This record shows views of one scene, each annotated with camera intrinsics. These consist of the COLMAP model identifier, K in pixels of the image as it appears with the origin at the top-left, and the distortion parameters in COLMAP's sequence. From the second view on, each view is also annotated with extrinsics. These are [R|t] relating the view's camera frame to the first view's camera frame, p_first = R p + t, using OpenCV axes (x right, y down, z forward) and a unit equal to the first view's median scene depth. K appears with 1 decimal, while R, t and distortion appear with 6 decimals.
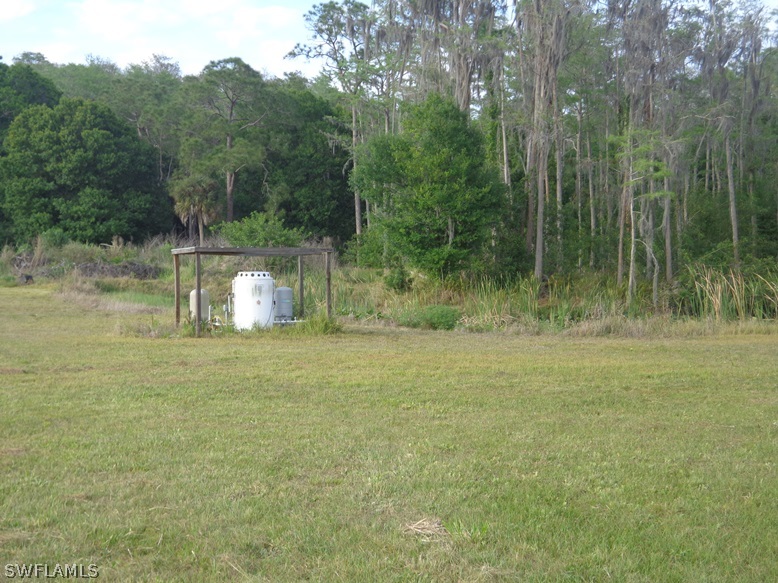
lens RADIAL K [[1295.4, 0, 389.0], [0, 1295.4, 291.5], [0, 0, 1]] dist [0.021170, 0.015316]
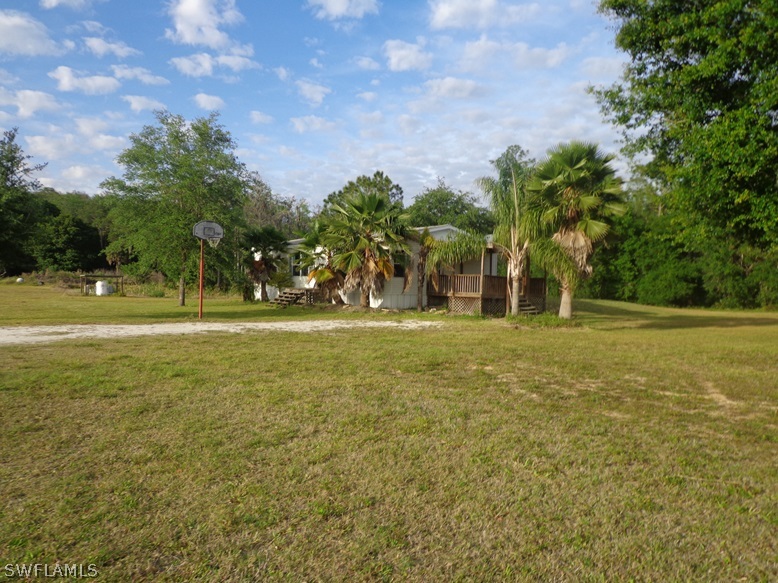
lens RADIAL K [[595.2, 0, 389.0], [0, 595.2, 291.5], [0, 0, 1]] dist [0.010189, 0.002922]
pose [[0.968704, 0.019912, 0.247420, 0.204931], [-0.017491, 0.999775, -0.011980, 0.016140], [-0.247603, 0.007278, 0.968834, -0.698650]]
